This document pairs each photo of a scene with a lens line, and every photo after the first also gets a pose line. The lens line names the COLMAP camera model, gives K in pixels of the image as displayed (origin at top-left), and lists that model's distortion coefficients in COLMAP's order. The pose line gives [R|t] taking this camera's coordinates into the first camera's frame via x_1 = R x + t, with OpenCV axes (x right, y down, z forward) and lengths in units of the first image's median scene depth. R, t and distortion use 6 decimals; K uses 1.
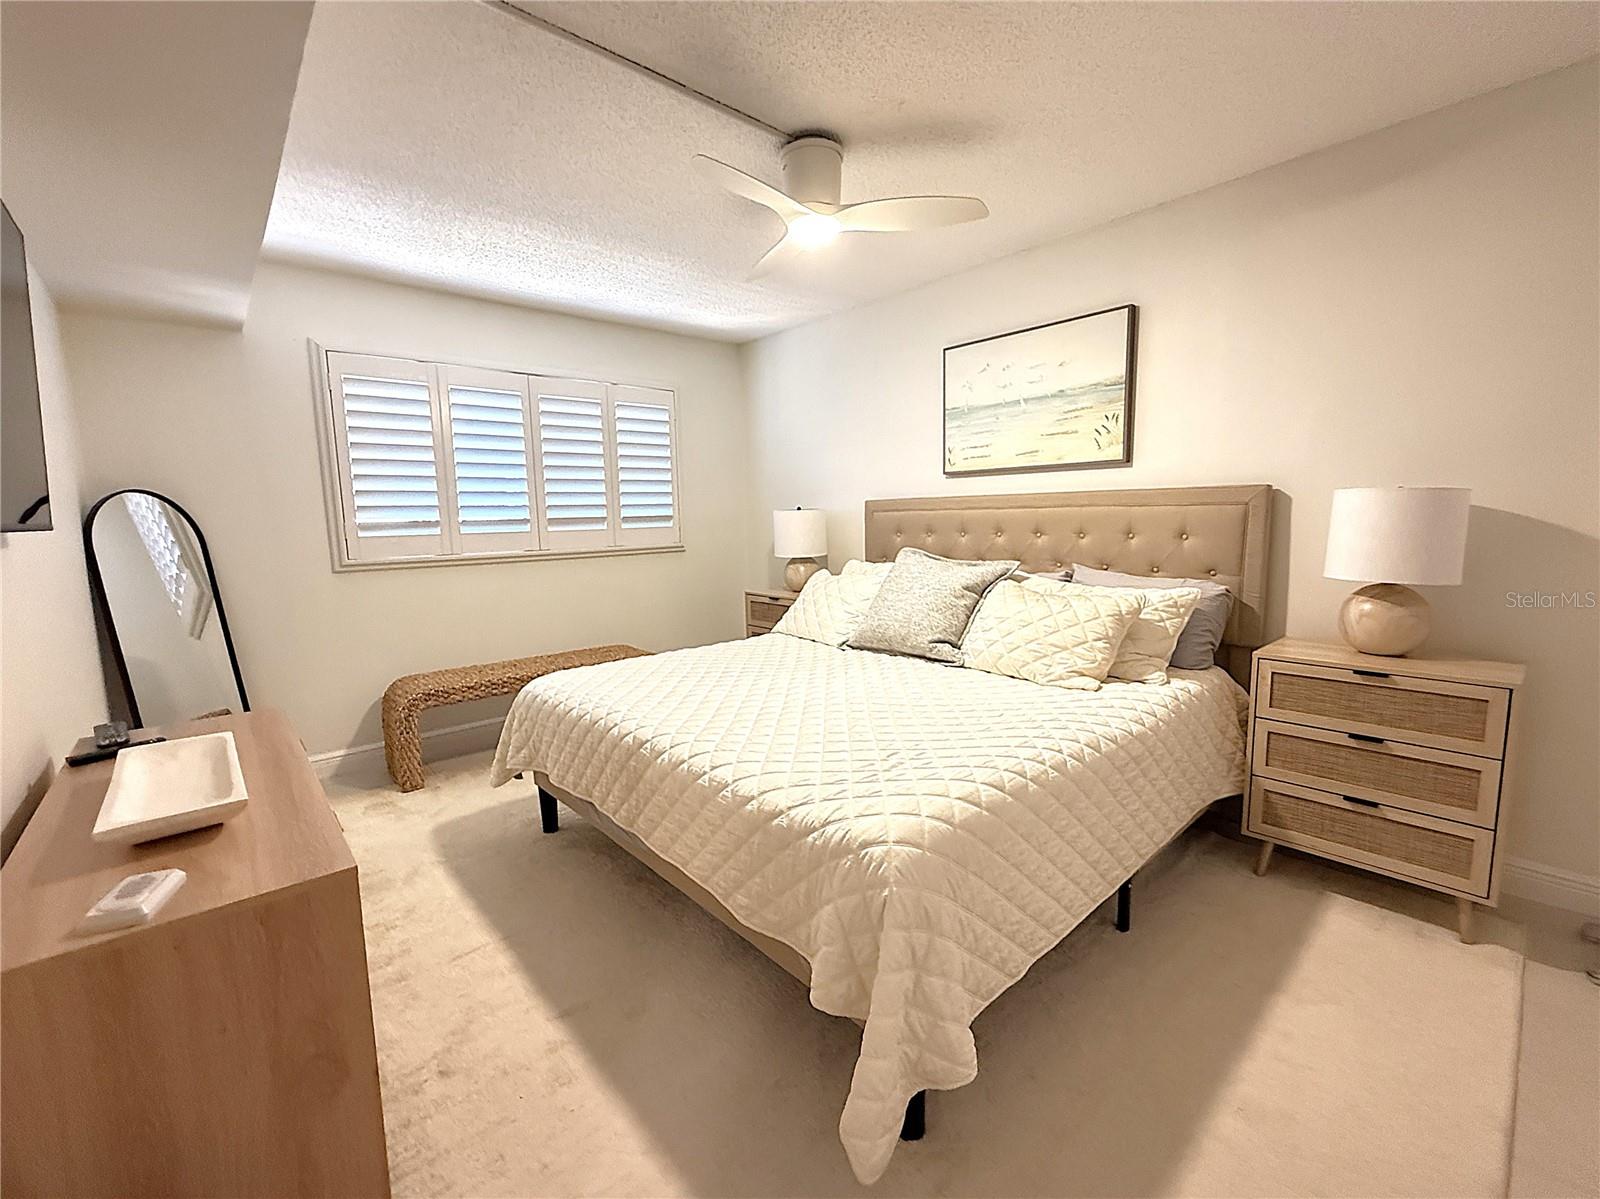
lens RADIAL K [[661.2, 0, 800.7], [0, 661.2, 599.6], [0, 0, 1]] dist [0.000469, 0.000096]
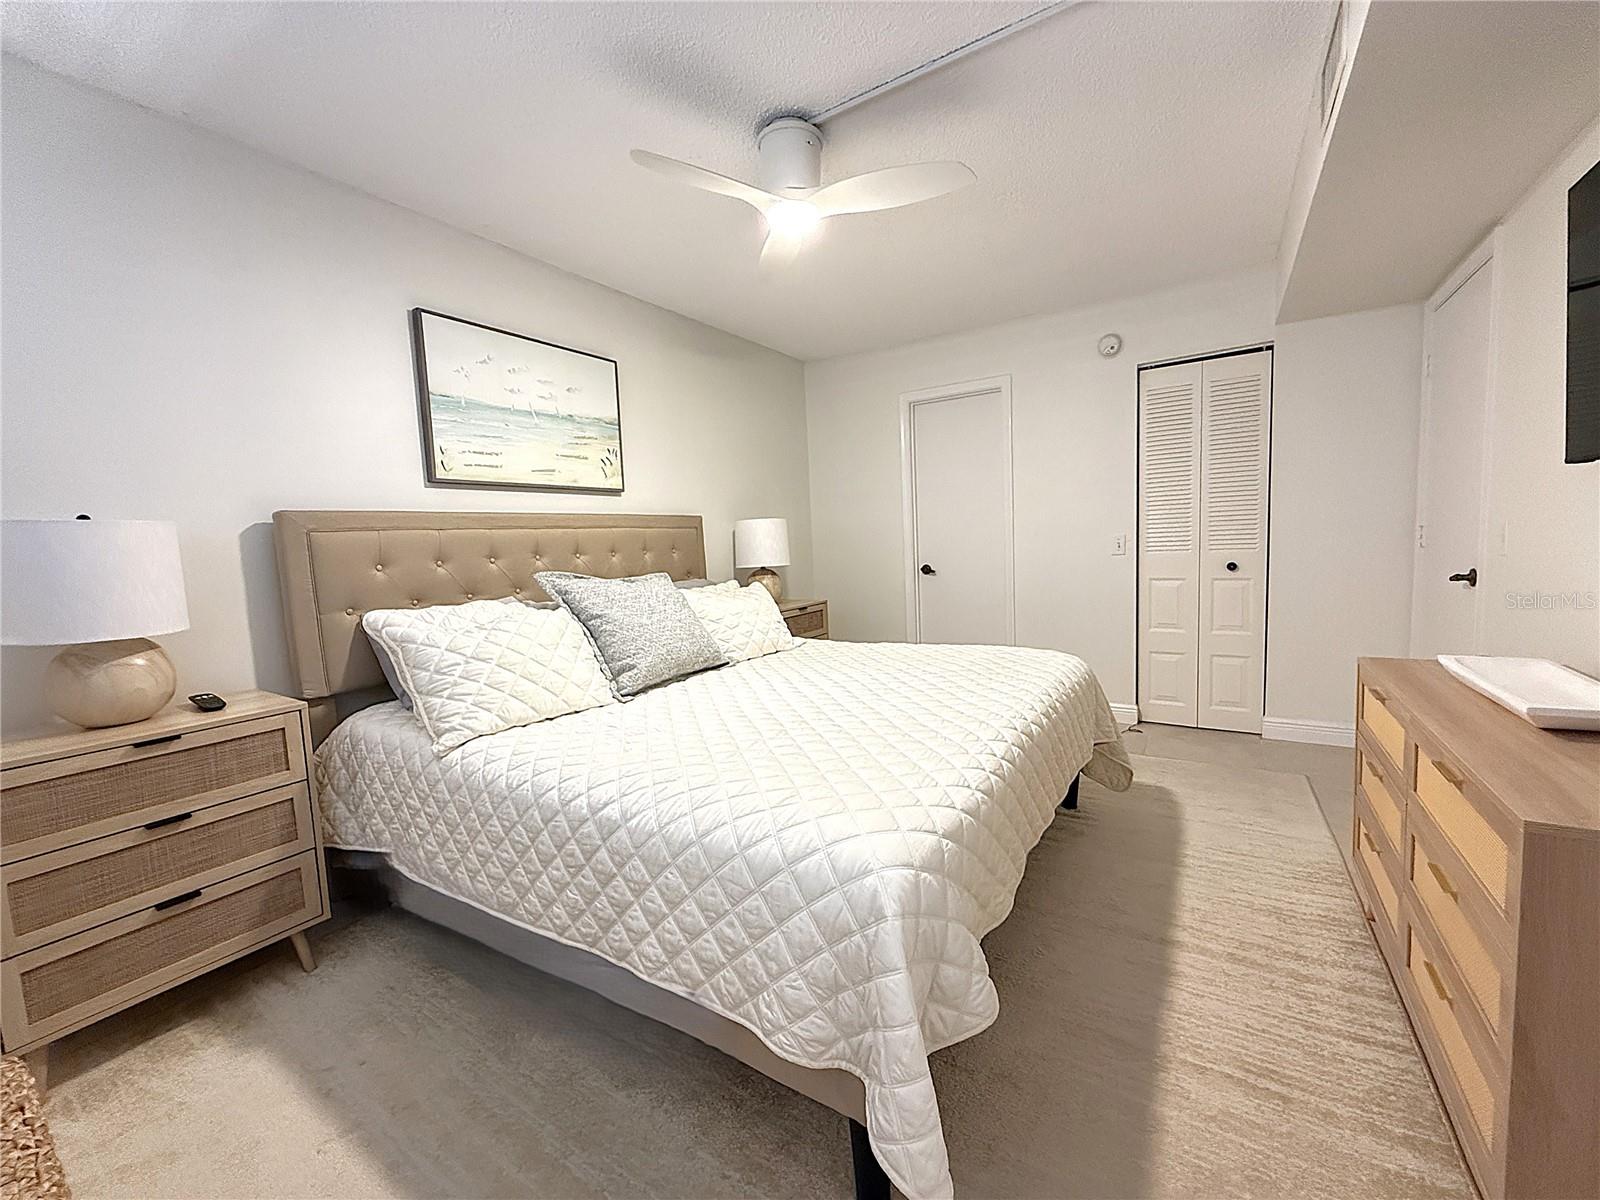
lens RADIAL K [[661.2, 0, 800.6], [0, 661.2, 597.4], [0, 0, 1]] dist [0.000469, 0.000096]
pose [[-0.280882, -0.044975, 0.958688, -0.609626], [0.176905, 0.979359, 0.097775, -0.067663], [-0.943297, 0.197060, -0.267128, 0.867010]]
